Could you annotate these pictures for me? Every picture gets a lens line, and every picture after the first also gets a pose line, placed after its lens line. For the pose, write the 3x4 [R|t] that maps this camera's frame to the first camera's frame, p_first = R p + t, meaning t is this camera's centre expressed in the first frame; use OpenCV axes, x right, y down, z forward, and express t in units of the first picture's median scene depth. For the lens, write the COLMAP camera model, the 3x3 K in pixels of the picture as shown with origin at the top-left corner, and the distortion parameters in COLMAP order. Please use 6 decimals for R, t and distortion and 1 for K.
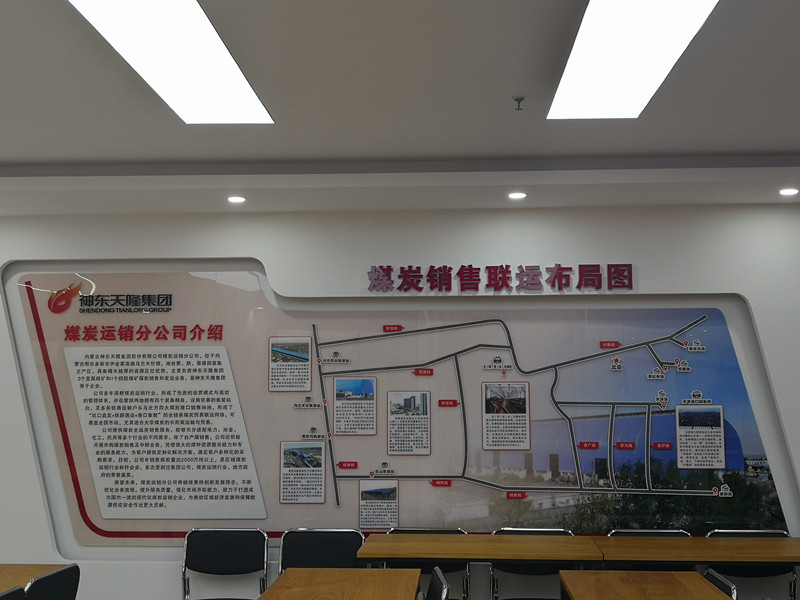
lens RADIAL K [[959.6, 0, 400.4], [0, 959.6, 298.9], [0, 0, 1]] dist [0.032692, 0.000000]
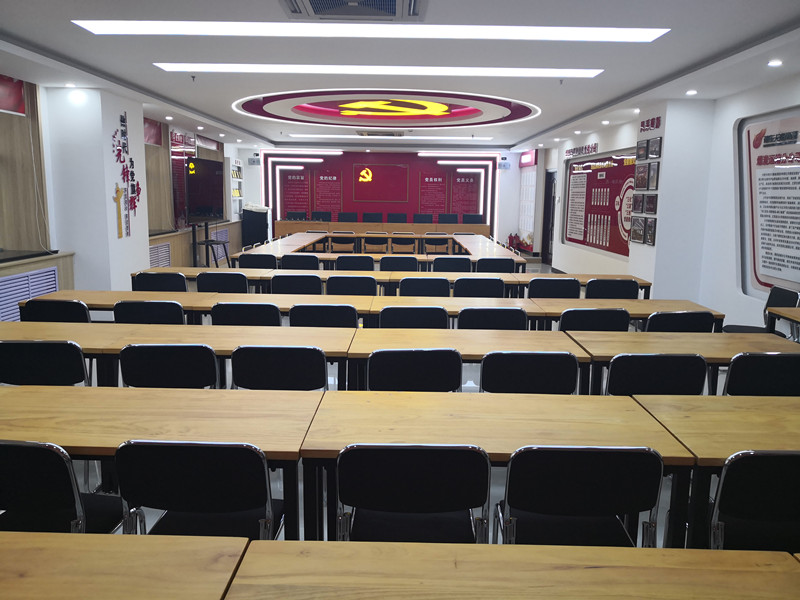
lens RADIAL K [[629.2, 0, 401.1], [0, 629.2, 299.1], [0, 0, 1]] dist [-0.001961, -0.000330]
pose [[0.035313, 0.171077, -0.984625, 0.742431], [0.083362, 0.981301, 0.173489, 0.031060], [0.995893, -0.088207, 0.020392, 0.354495]]
